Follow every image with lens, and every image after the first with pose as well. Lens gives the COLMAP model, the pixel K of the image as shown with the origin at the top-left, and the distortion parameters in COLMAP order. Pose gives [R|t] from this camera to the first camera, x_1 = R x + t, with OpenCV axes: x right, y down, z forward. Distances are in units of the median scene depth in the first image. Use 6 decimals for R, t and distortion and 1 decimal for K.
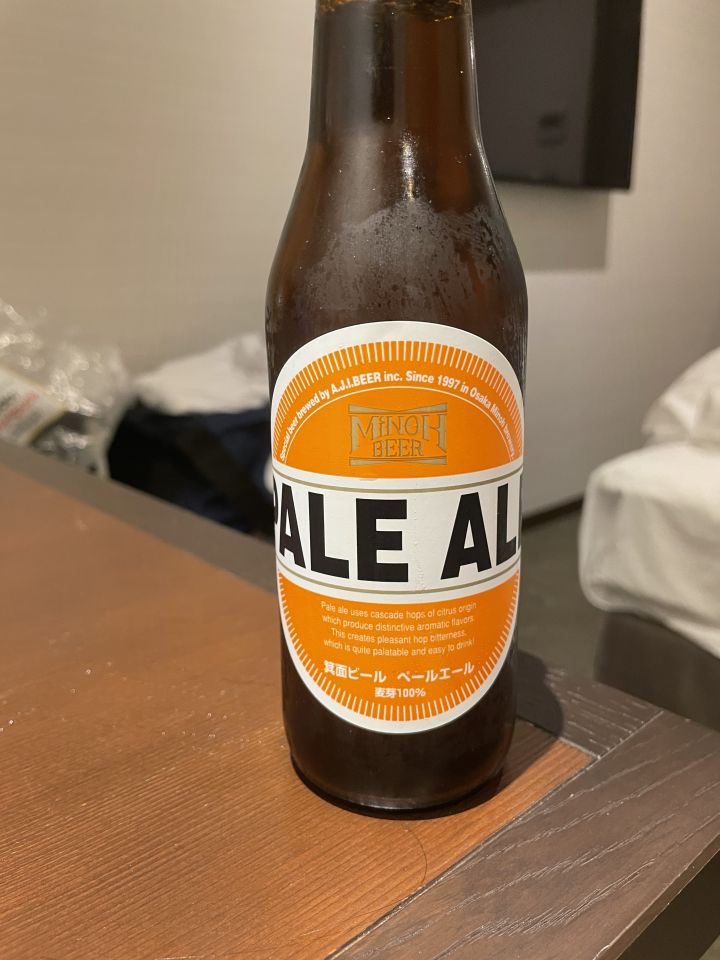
lens RADIAL K [[735.0, 0, 360.0], [0, 735.0, 480.0], [0, 0, 1]] dist [0.022890, -0.089723]
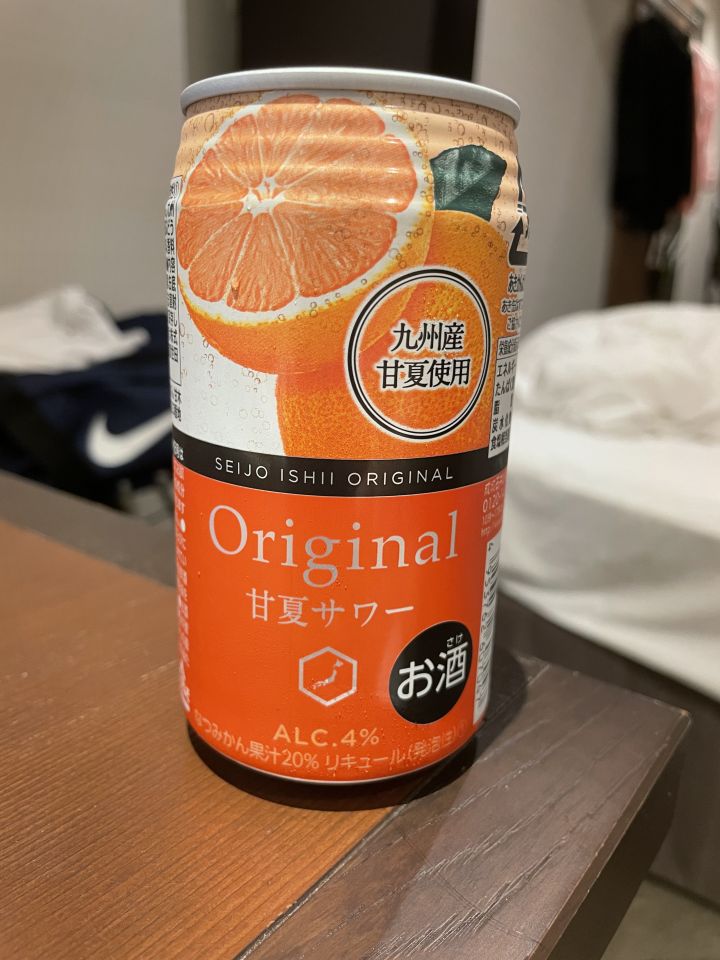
lens RADIAL K [[735.0, 0, 360.0], [0, 735.0, 480.0], [0, 0, 1]] dist [0.022890, -0.089723]
pose [[0.975855, -0.004315, 0.218375, -0.011294], [-0.001389, 0.999662, 0.025961, 0.081959], [-0.218413, -0.025637, 0.975520, 0.224611]]
